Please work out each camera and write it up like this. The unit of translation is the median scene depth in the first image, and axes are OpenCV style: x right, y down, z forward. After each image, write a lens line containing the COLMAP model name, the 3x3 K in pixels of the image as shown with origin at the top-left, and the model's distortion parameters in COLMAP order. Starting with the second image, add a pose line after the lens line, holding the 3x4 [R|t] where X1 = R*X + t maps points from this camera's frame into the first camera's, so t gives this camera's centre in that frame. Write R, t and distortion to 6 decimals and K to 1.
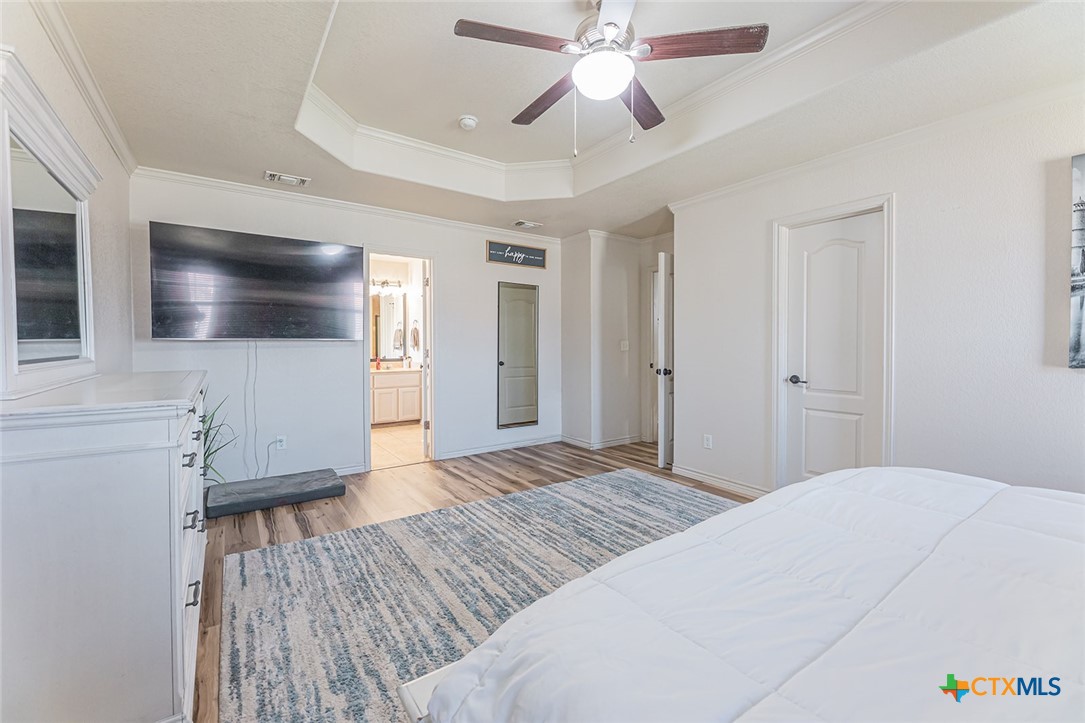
lens RADIAL K [[439.7, 0, 534.7], [0, 439.7, 355.4], [0, 0, 1]] dist [-0.001305, -0.003681]
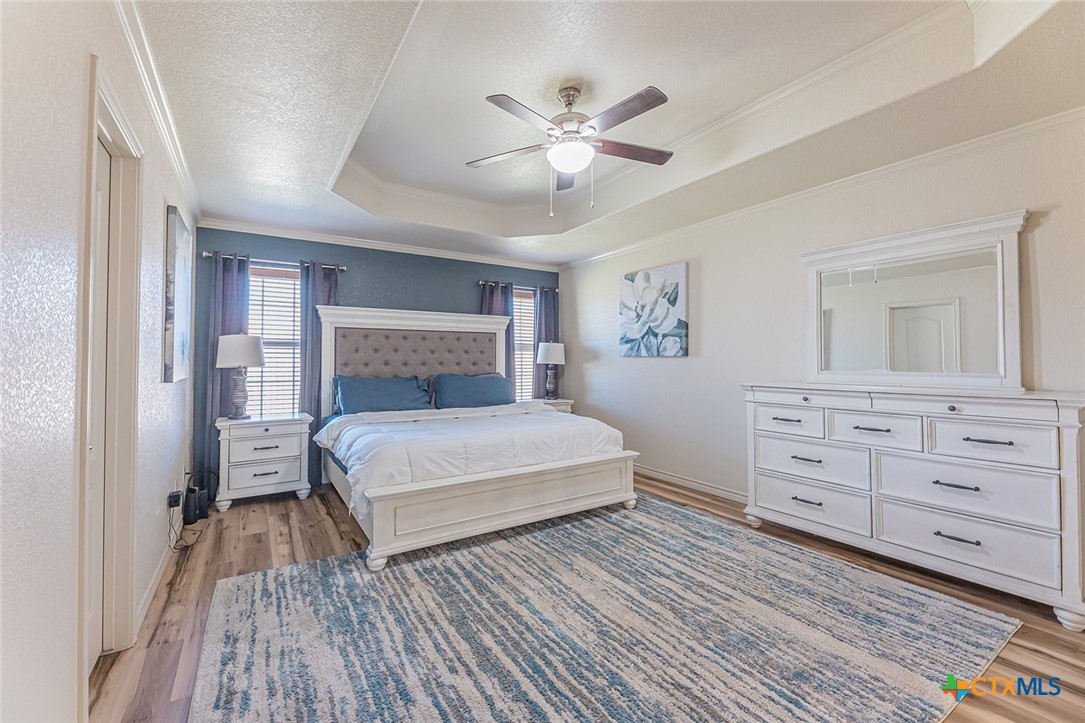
lens RADIAL K [[450.6, 0, 527.4], [0, 450.6, 352.7], [0, 0, 1]] dist [-0.002438, -0.003332]
pose [[-0.998636, 0.001227, 0.052202, 0.144711], [0.001714, 0.999955, 0.009298, -0.045718], [-0.052188, 0.009375, -0.998593, 1.565493]]
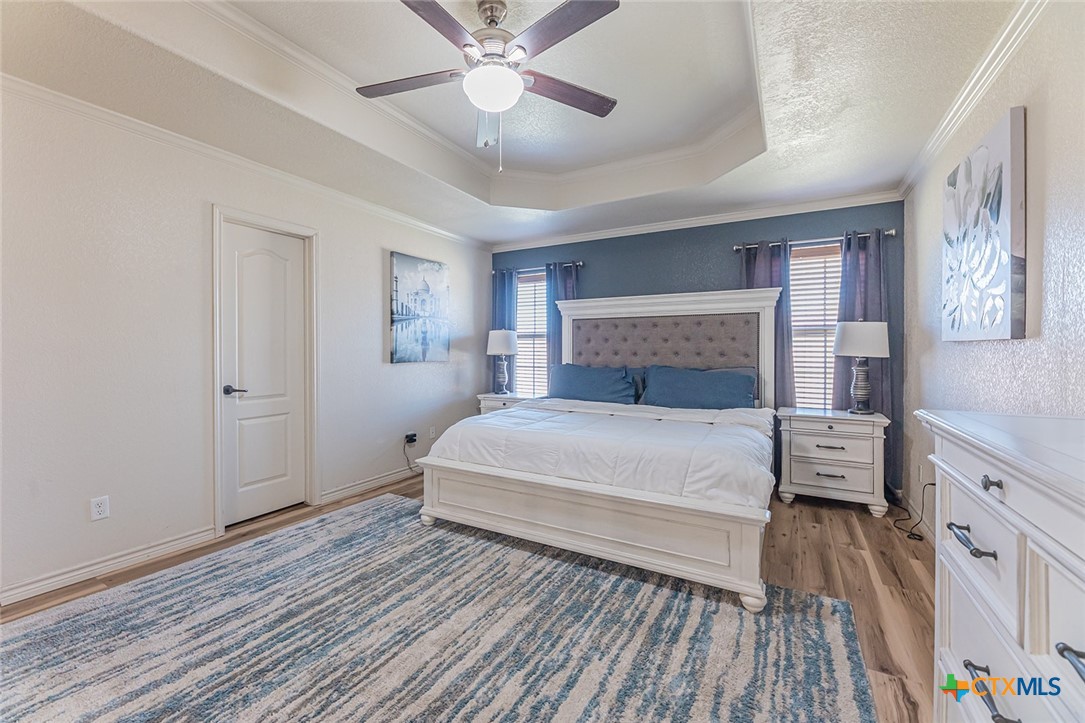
lens RADIAL K [[445.9, 0, 527.6], [0, 445.9, 355.0], [0, 0, 1]] dist [-0.001250, -0.003434]
pose [[-0.415302, -0.010183, 0.909626, -0.552064], [0.021762, 0.999540, 0.021125, -0.026117], [-0.909423, 0.028568, -0.414890, 0.916555]]
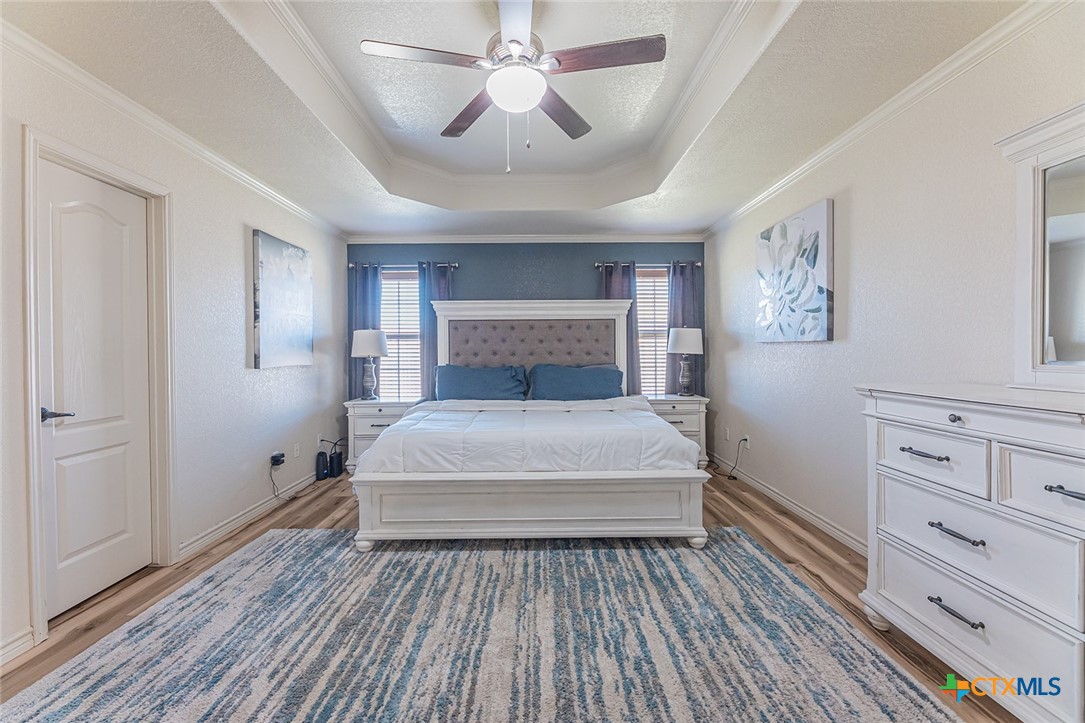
lens RADIAL K [[439.7, 0, 534.7], [0, 439.7, 355.4], [0, 0, 1]] dist [-0.001305, -0.003681]
pose [[-0.819452, 0.000179, 0.573148, -0.312101], [0.021701, 0.999293, 0.030715, -0.032034], [-0.572737, 0.037607, -0.818876, 1.227395]]
